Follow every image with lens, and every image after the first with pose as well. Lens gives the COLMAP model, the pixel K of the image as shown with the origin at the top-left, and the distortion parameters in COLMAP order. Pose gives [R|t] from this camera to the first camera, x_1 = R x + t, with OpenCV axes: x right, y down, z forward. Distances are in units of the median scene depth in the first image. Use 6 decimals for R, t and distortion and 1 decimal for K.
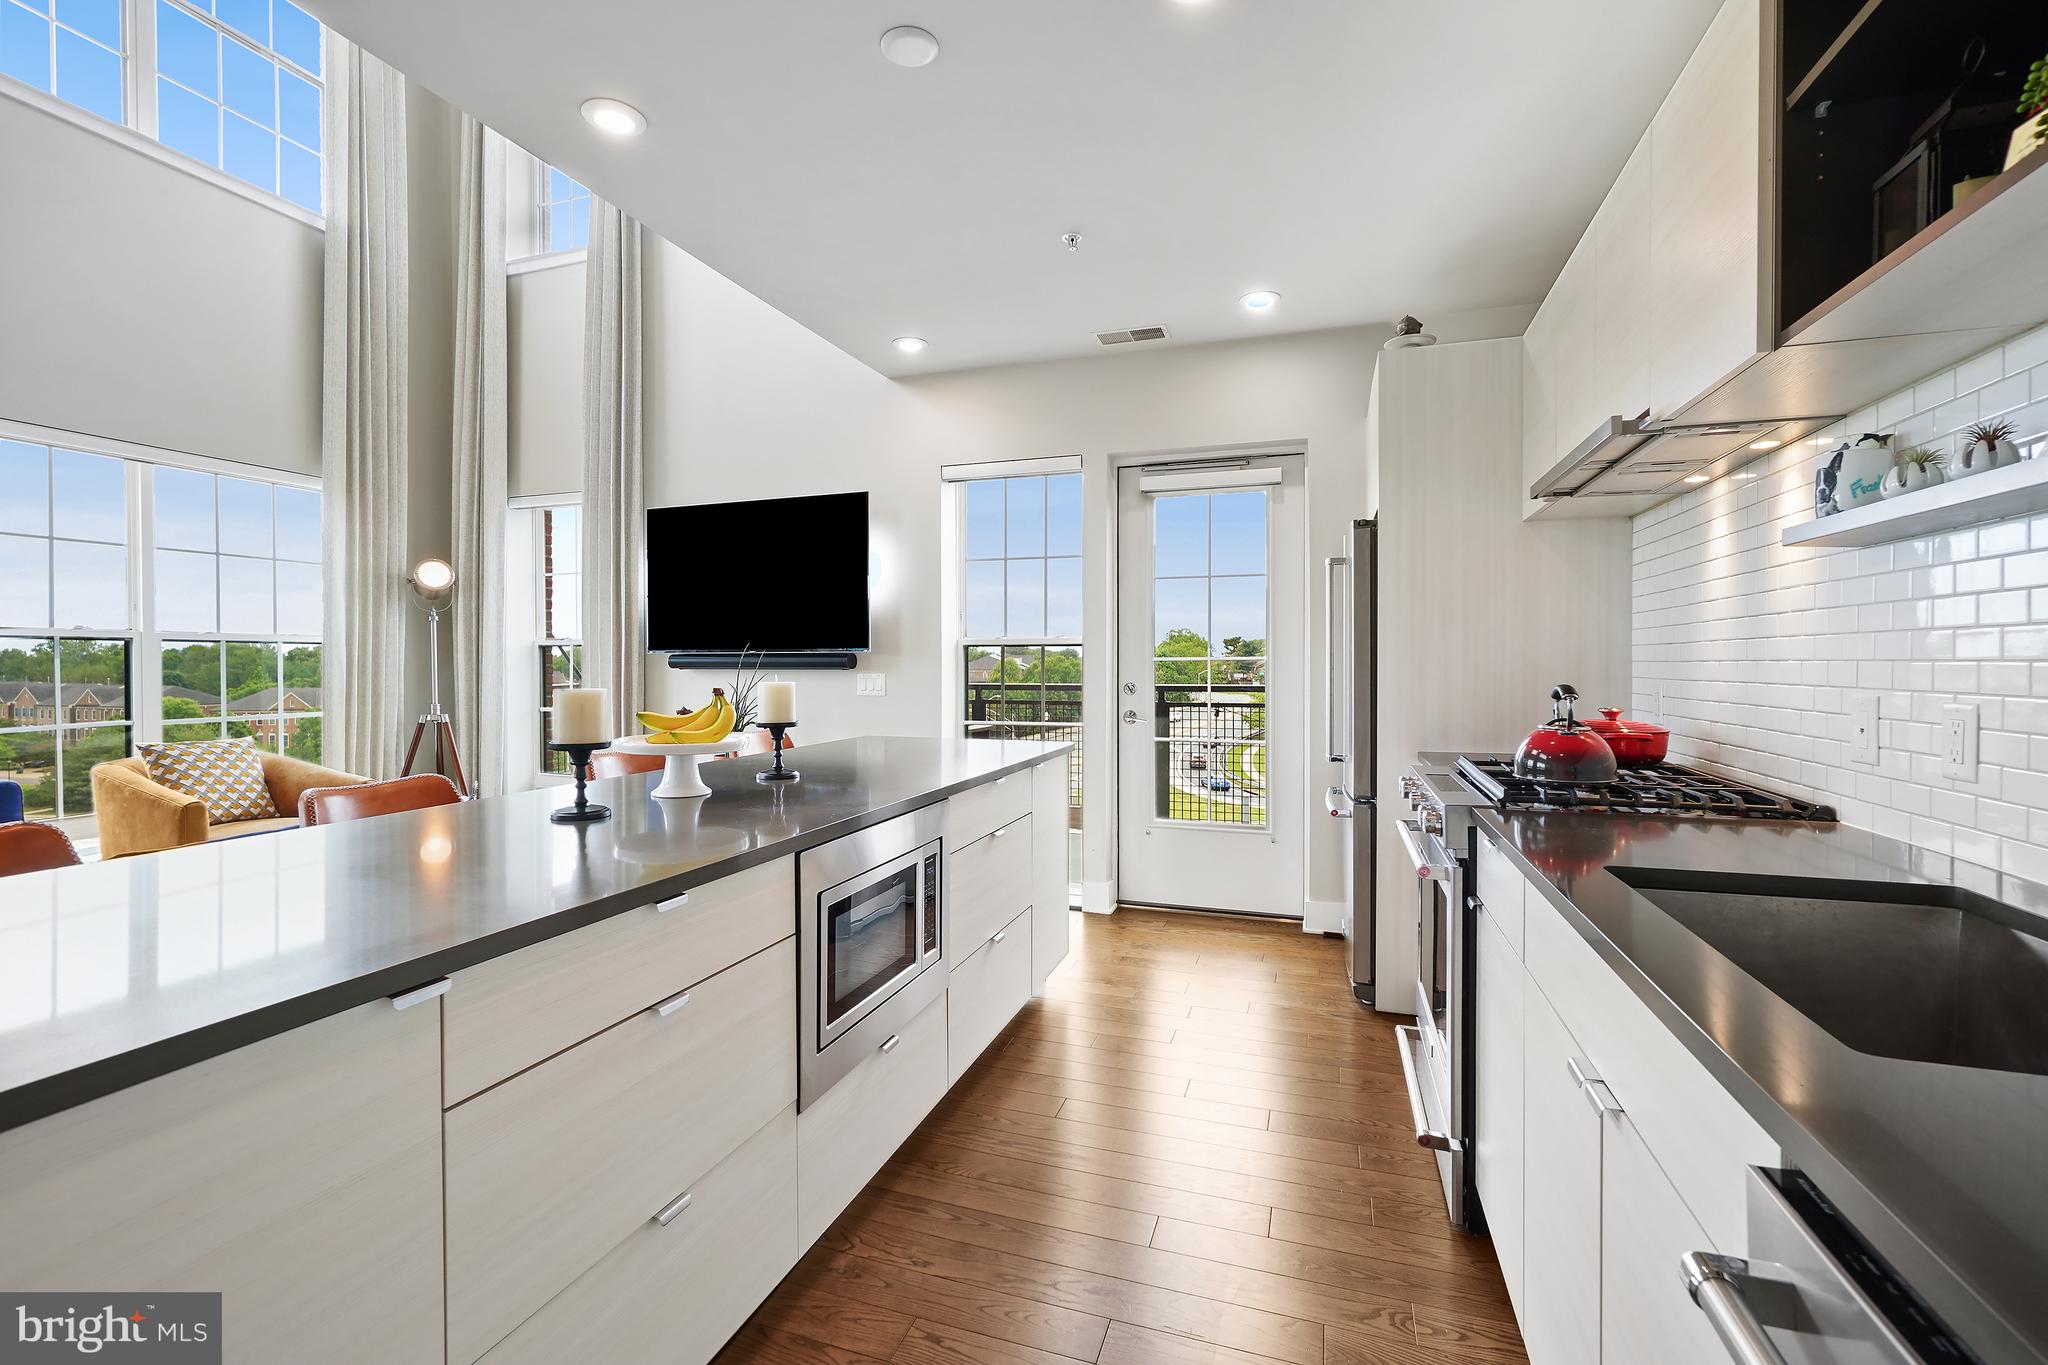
lens RADIAL K [[896.9, 0, 1018.4], [0, 896.9, 661.9], [0, 0, 1]] dist [-0.006425, 0.002643]
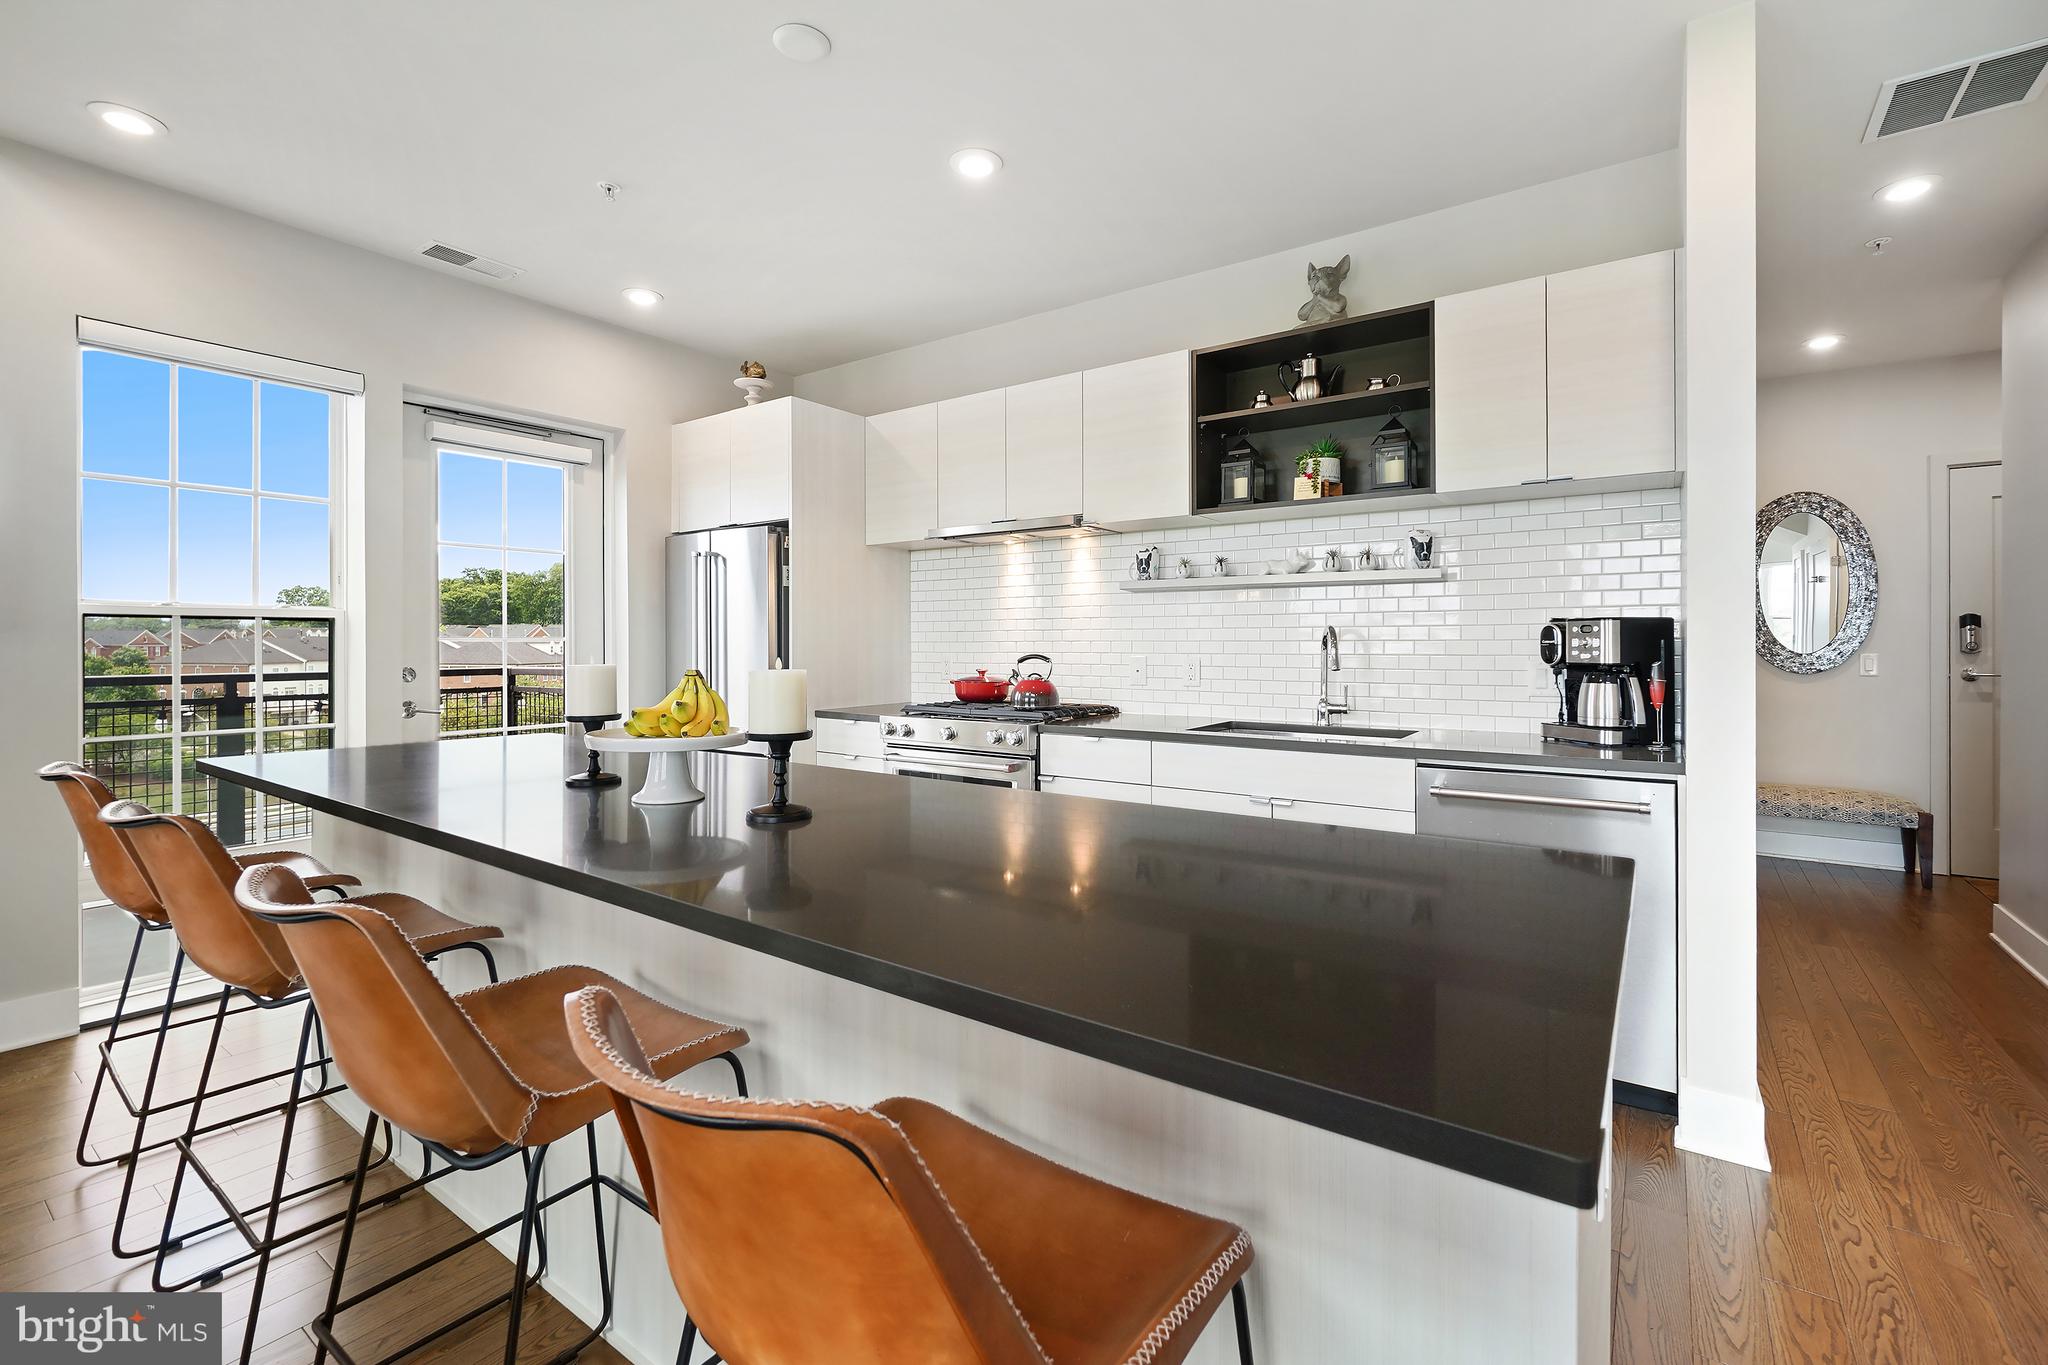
lens RADIAL K [[896.9, 0, 1024.5], [0, 896.9, 647.4], [0, 0, 1]] dist [-0.006425, 0.002643]
pose [[0.275457, -0.005239, 0.961299, -0.512399], [0.000291, 0.999986, 0.005366, 0.000660], [-0.961313, -0.001199, 0.275454, 0.236668]]
